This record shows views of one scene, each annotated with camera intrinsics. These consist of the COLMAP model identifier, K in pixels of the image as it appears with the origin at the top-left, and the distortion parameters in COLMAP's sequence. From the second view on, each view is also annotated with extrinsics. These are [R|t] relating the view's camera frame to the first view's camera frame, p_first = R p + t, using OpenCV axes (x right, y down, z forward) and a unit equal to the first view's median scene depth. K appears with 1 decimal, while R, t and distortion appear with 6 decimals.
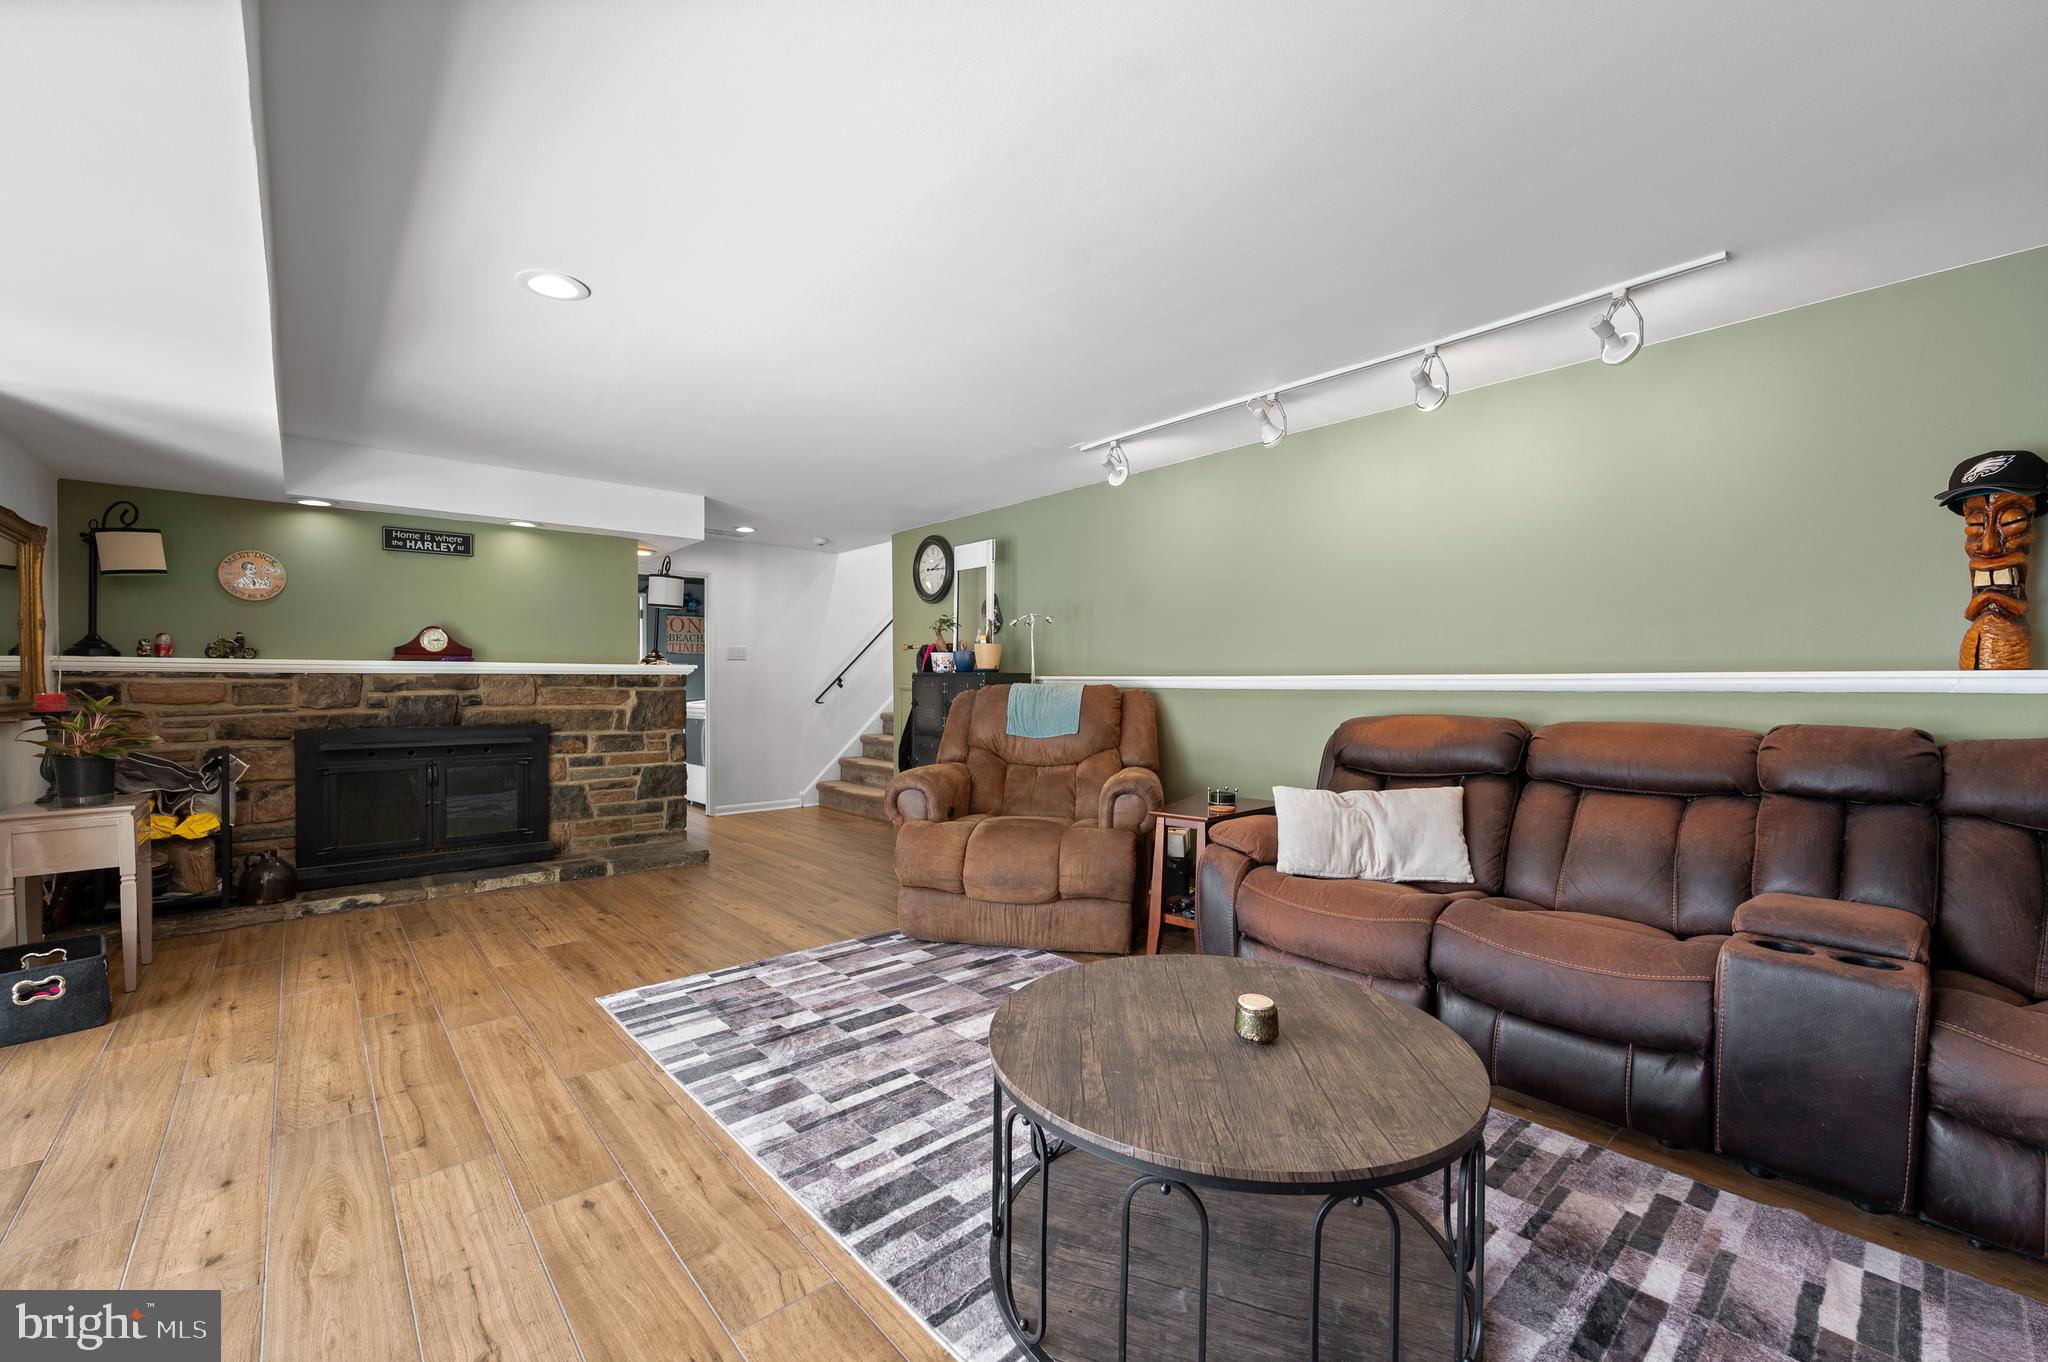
lens RADIAL K [[822.3, 0, 1023.3], [0, 822.3, 692.0], [0, 0, 1]] dist [0.000264, -0.000083]
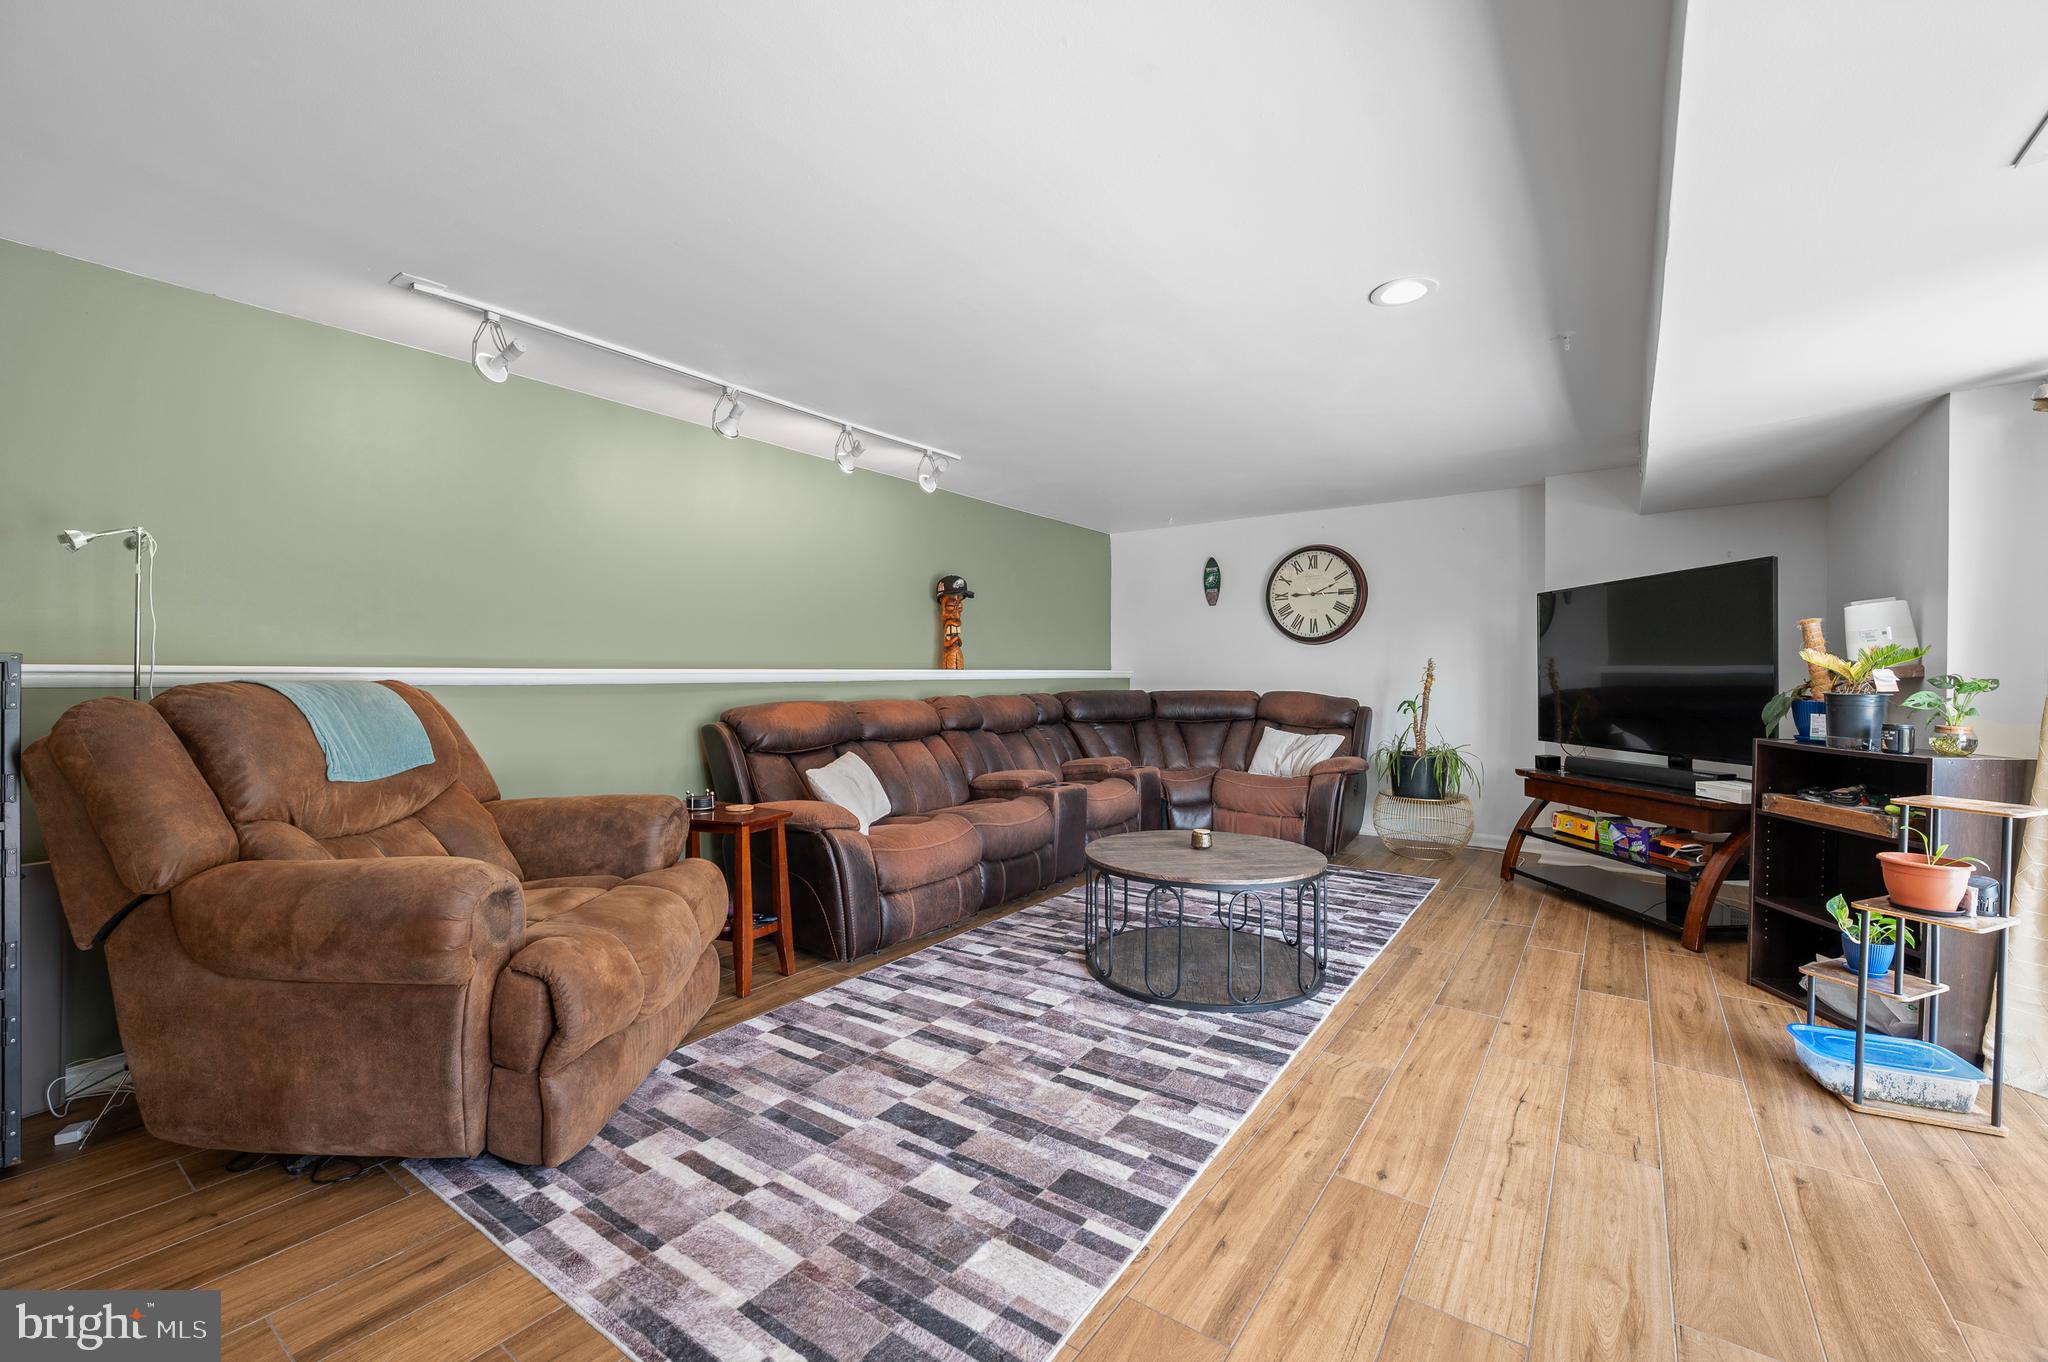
lens RADIAL K [[822.3, 0, 1033.6], [0, 822.3, 679.5], [0, 0, 1]] dist [0.000264, -0.000083]
pose [[-0.224255, -0.006111, 0.974511, -1.089410], [0.011959, 0.999888, 0.009022, -0.017381], [-0.974457, 0.013677, -0.224156, 1.248644]]
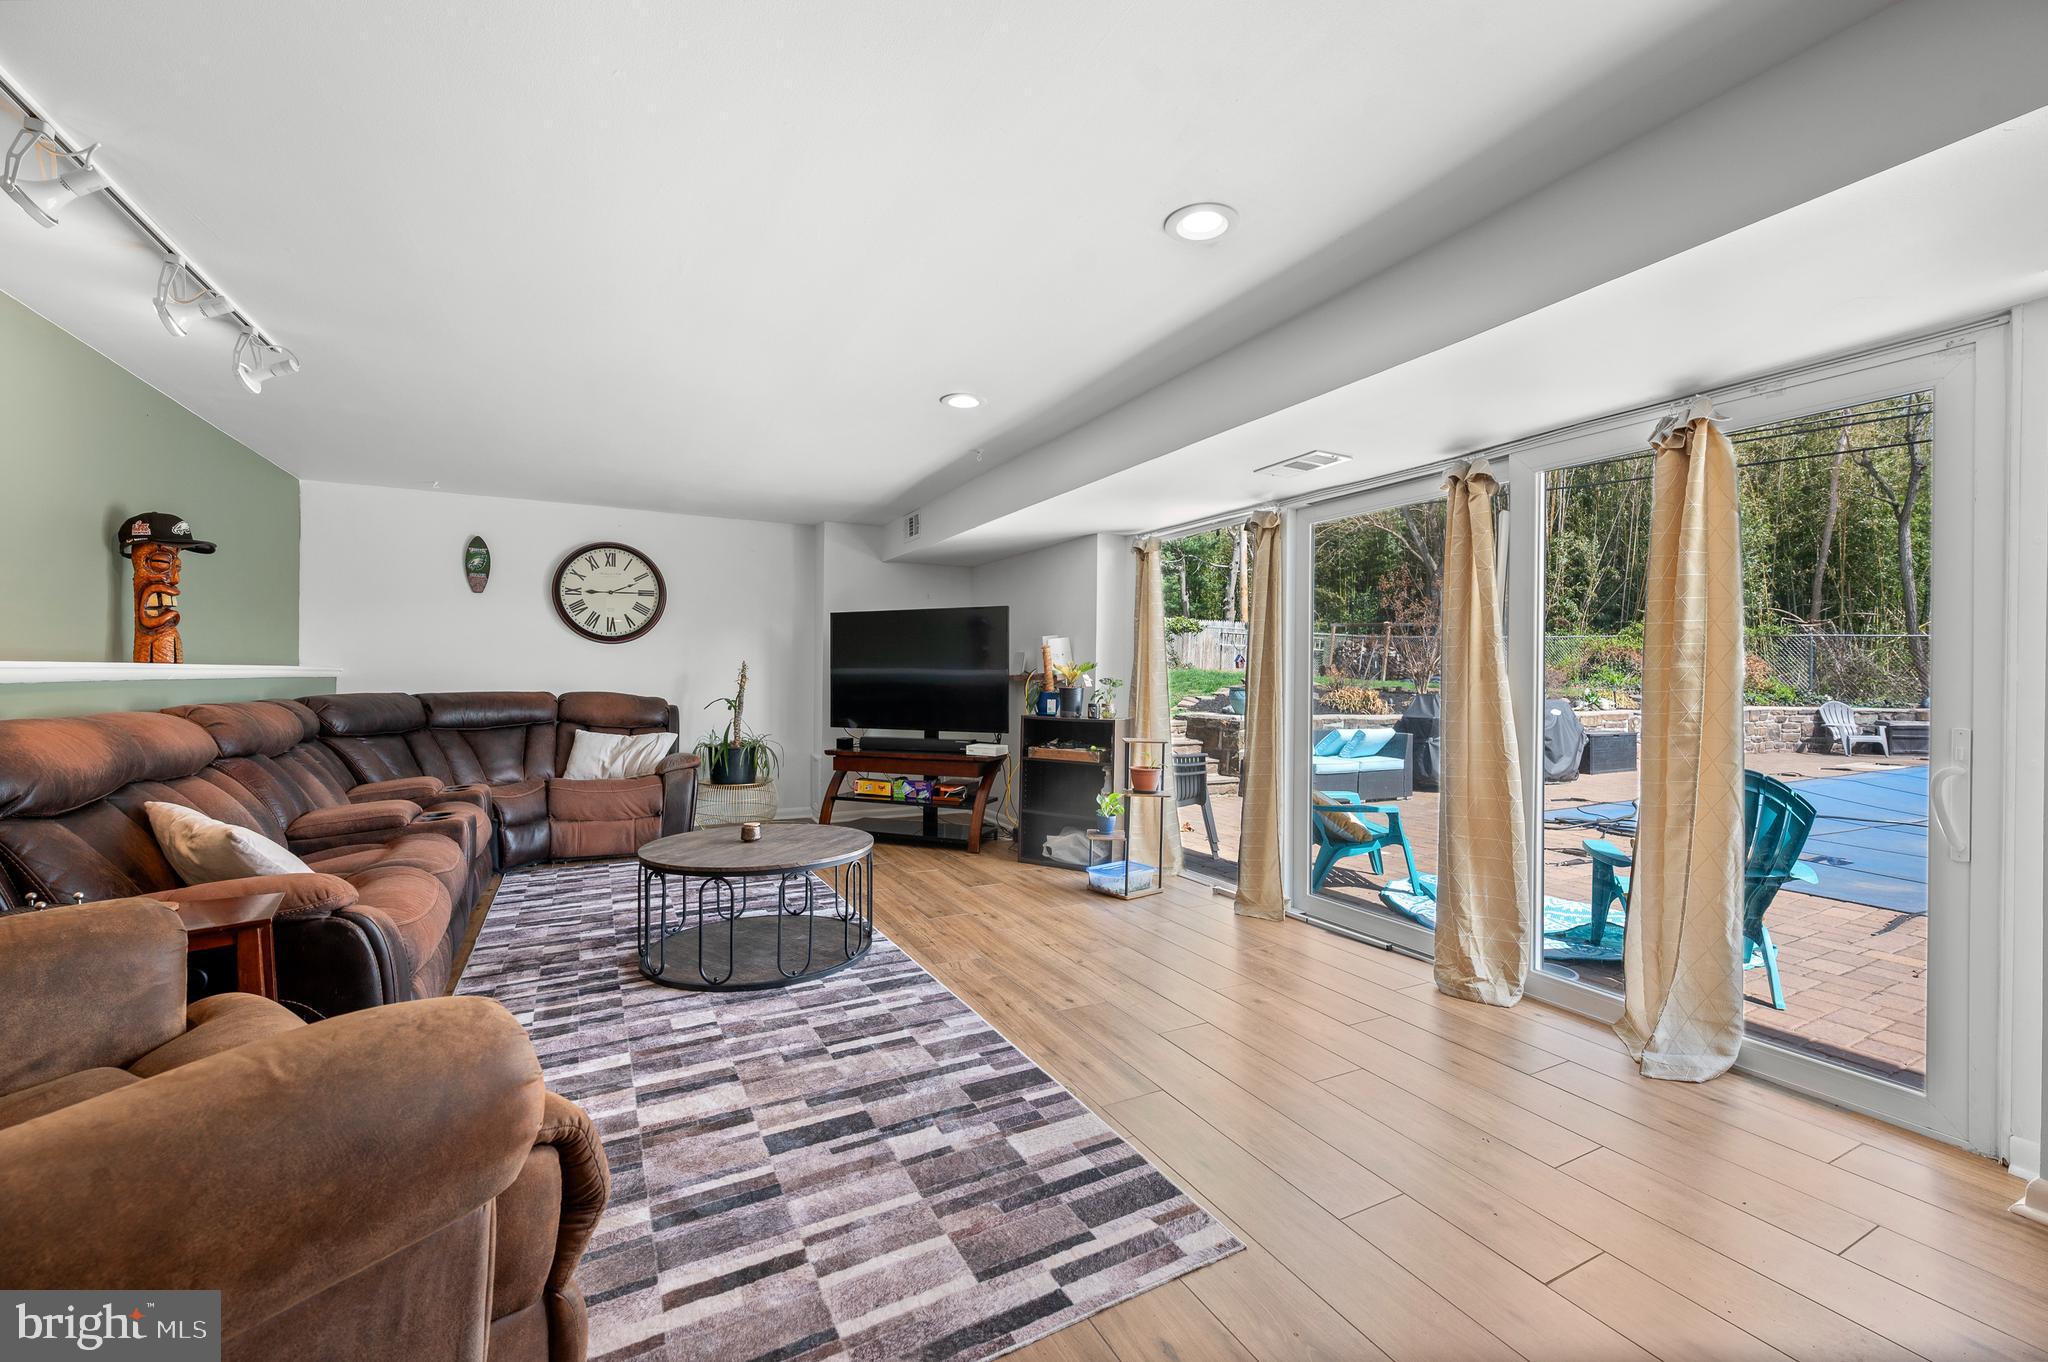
lens RADIAL K [[822.3, 0, 1021.0], [0, 822.3, 674.5], [0, 0, 1]] dist [0.000264, -0.000083]
pose [[-0.969031, -0.006328, 0.246860, -0.626978], [-0.004168, 0.999948, 0.009272, -0.026802], [-0.246906, 0.007956, -0.969007, 1.953206]]
